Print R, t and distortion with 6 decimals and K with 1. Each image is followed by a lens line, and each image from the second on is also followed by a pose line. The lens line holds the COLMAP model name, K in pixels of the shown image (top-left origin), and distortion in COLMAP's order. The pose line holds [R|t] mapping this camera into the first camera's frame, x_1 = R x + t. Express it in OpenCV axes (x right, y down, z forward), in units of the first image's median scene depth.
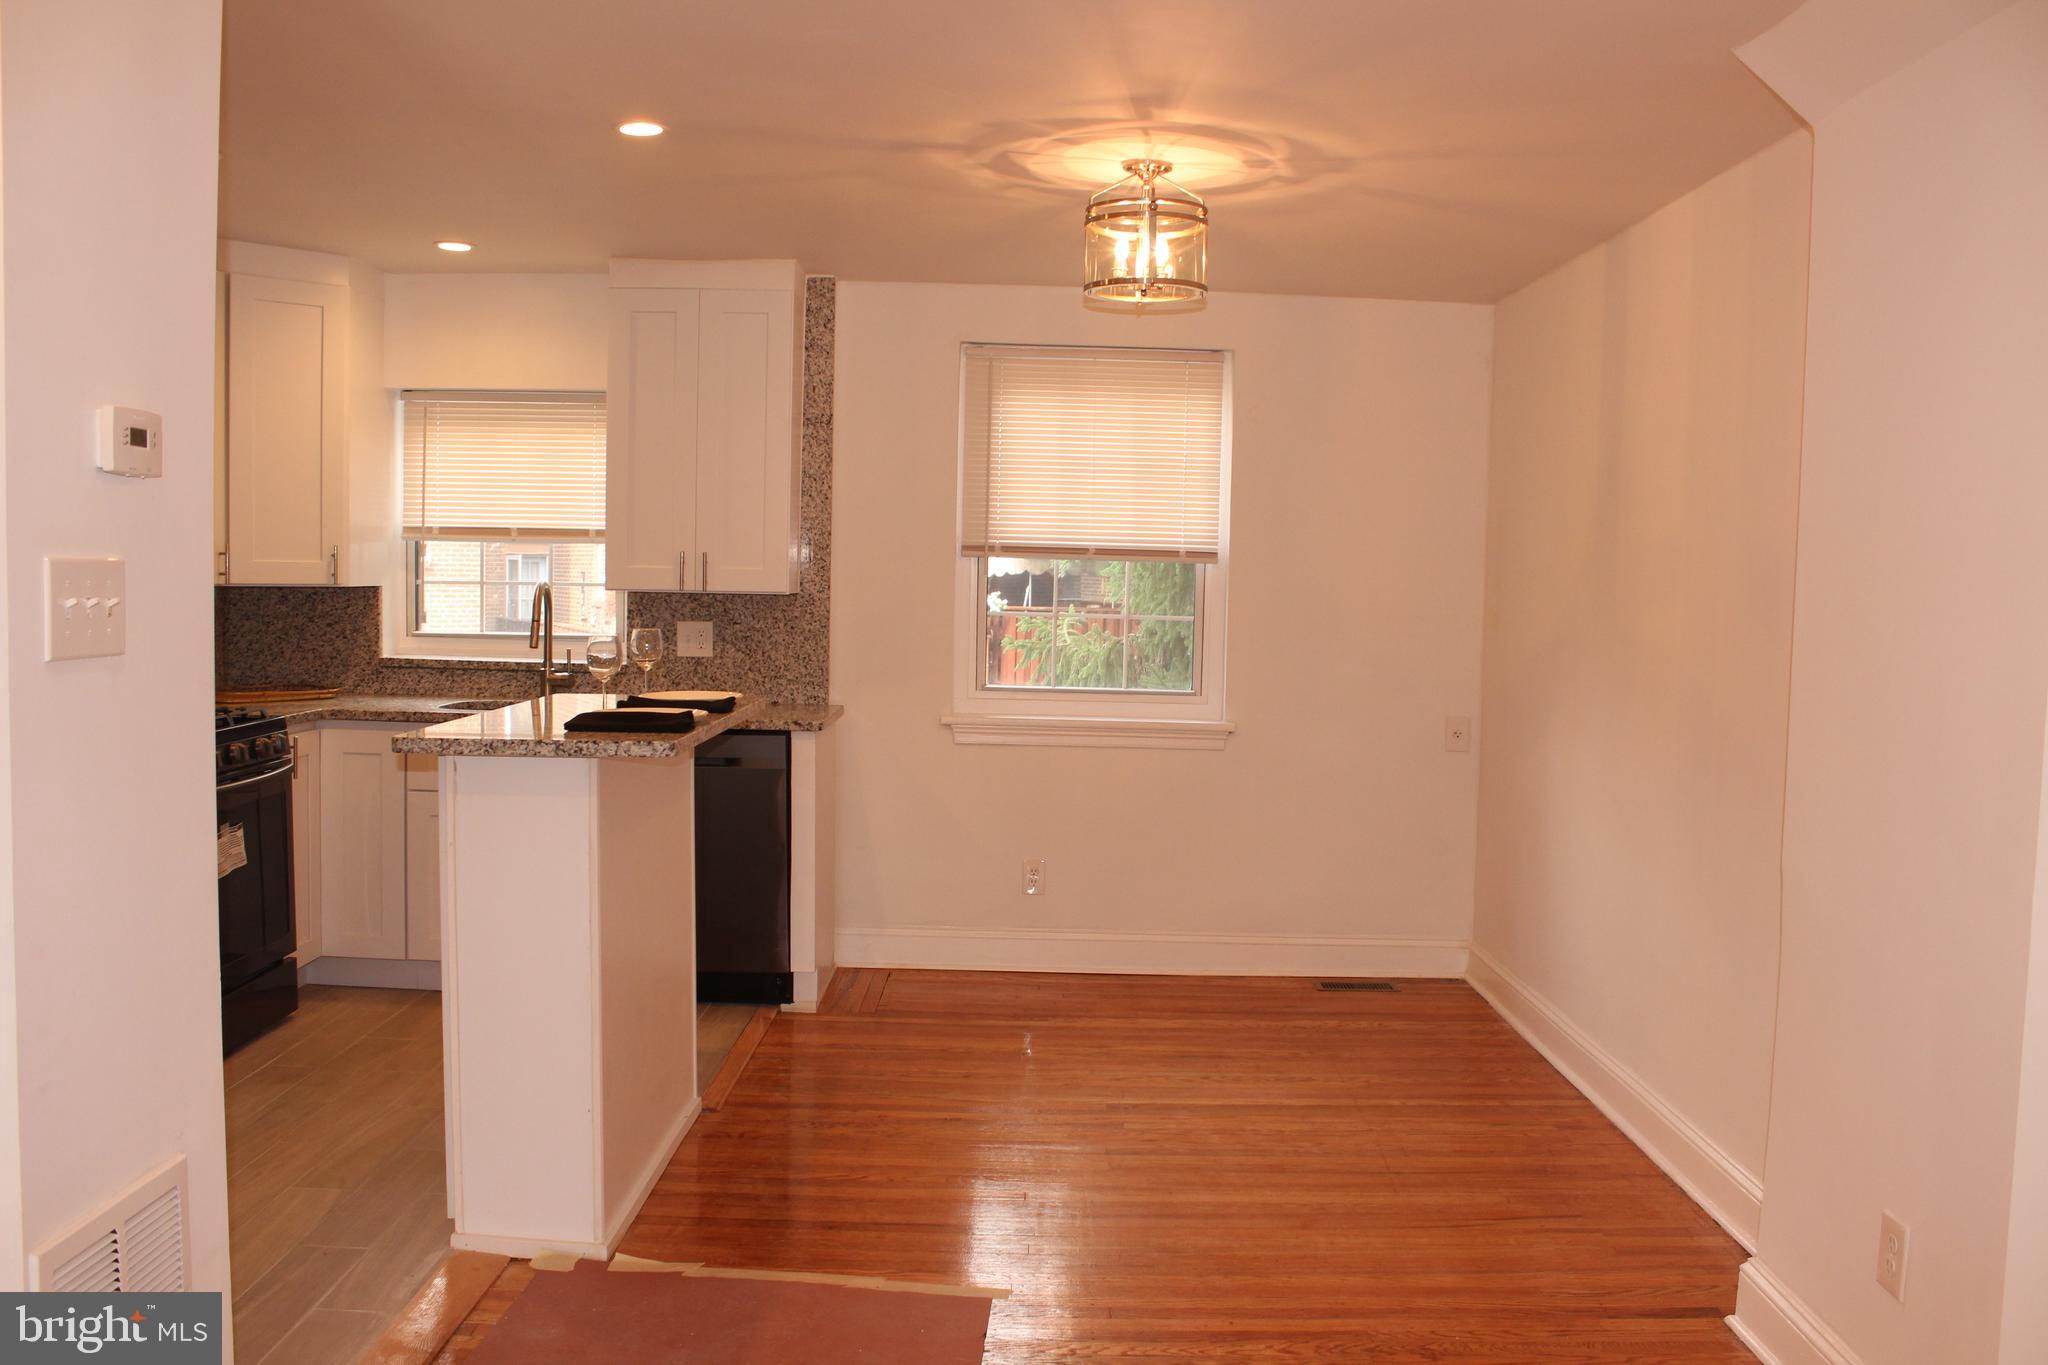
lens RADIAL K [[1719.9, 0, 1050.0], [0, 1719.9, 696.9], [0, 0, 1]] dist [-0.169422, 0.158683]
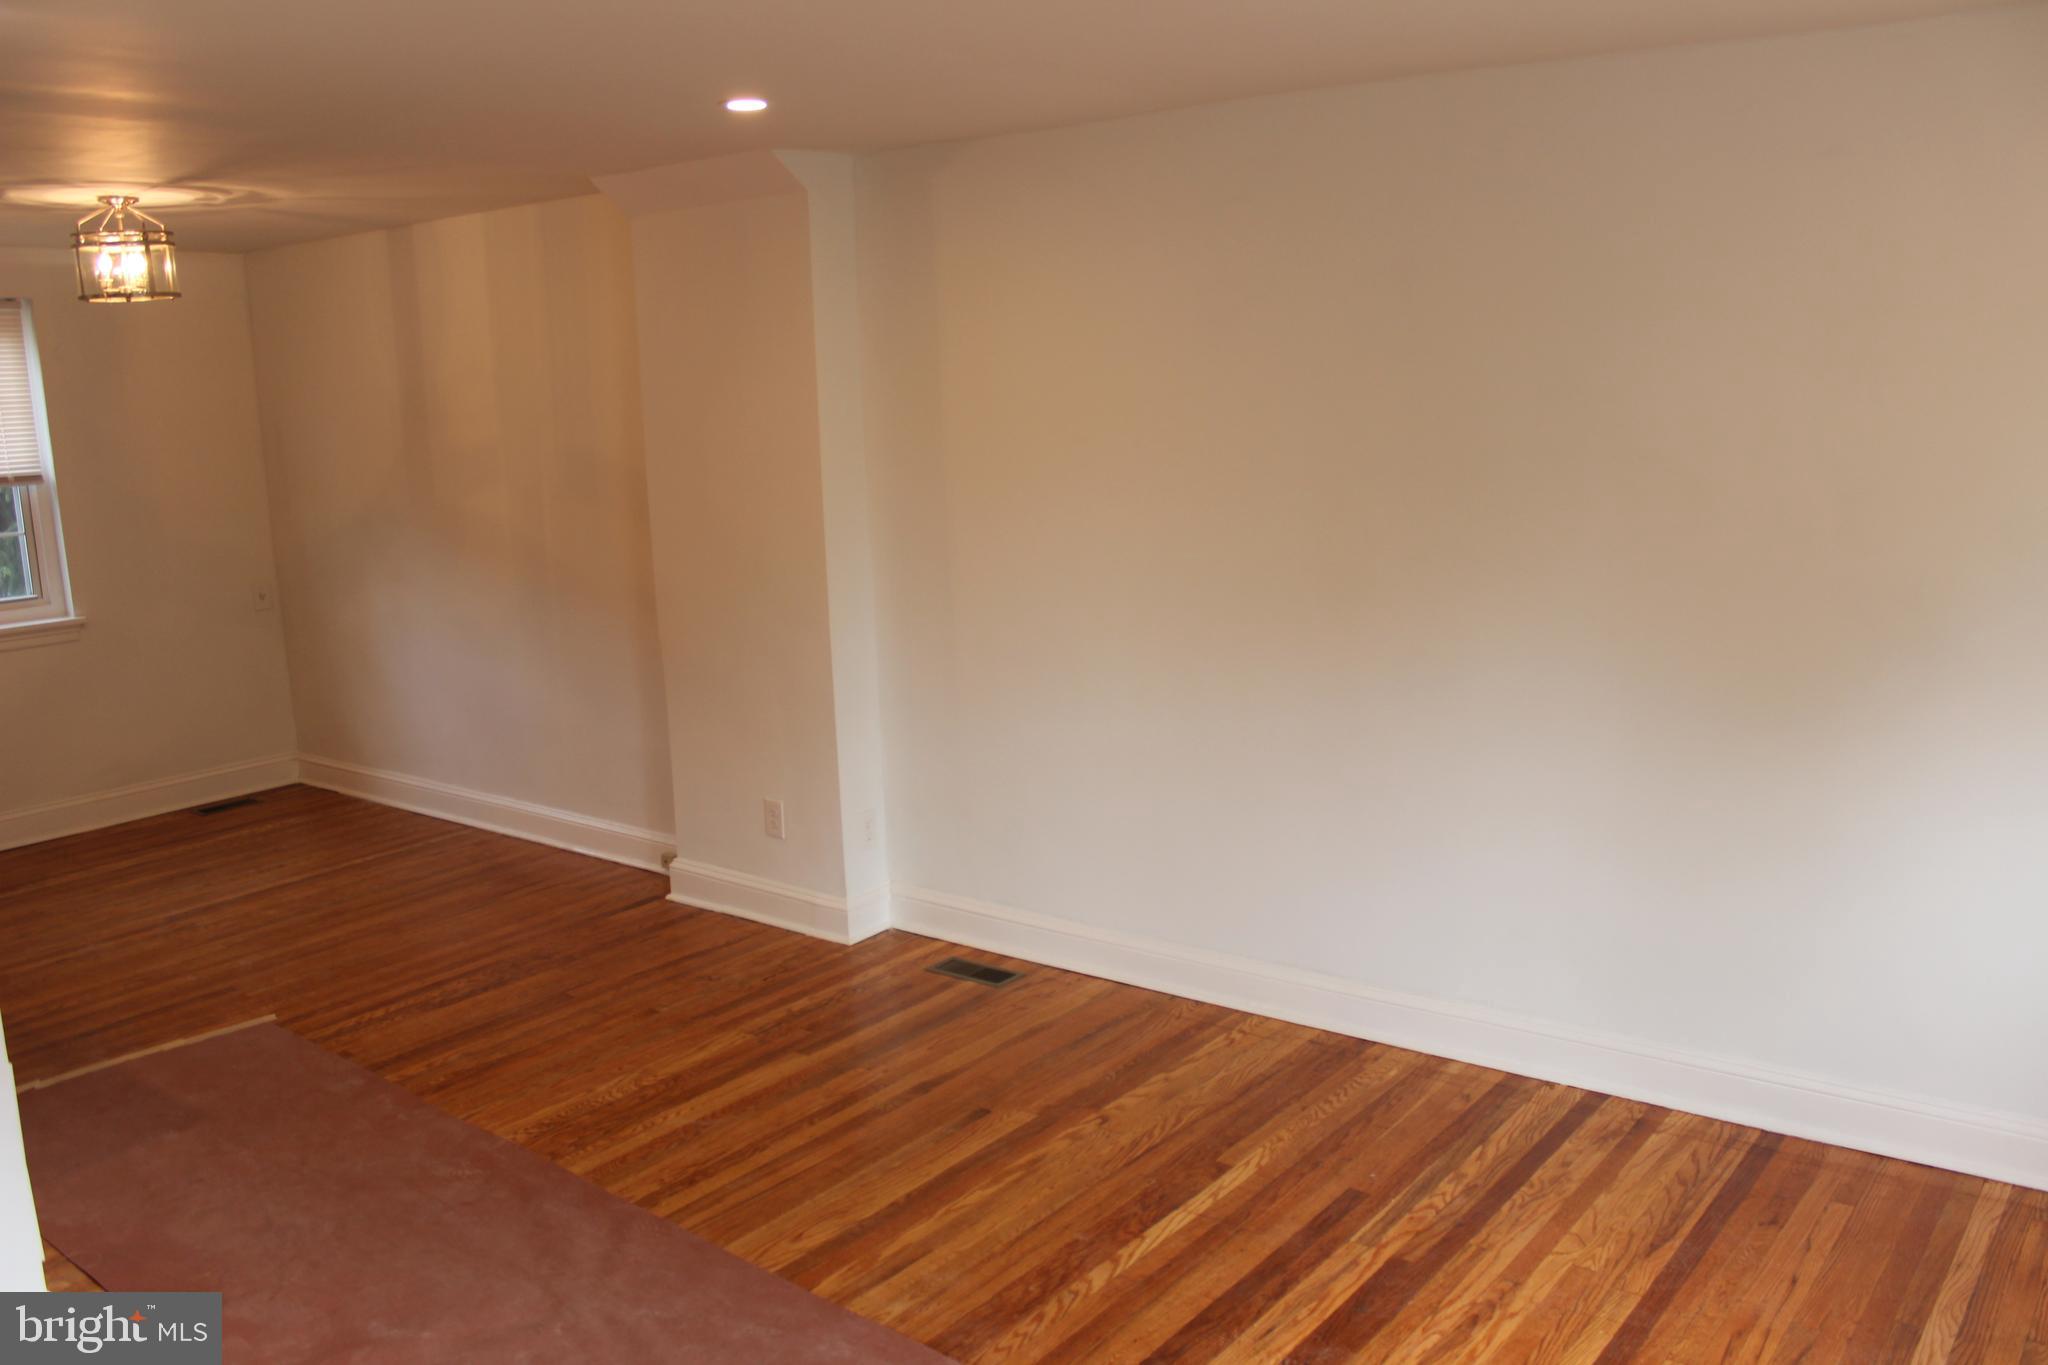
lens RADIAL K [[1719.9, 0, 1050.0], [0, 1719.9, 696.9], [0, 0, 1]] dist [-0.169422, 0.158683]
pose [[0.610382, -0.196360, 0.767383, -0.414907], [0.104521, 0.980282, 0.167701, -0.057887], [-0.785181, -0.022154, 0.618870, -0.264551]]
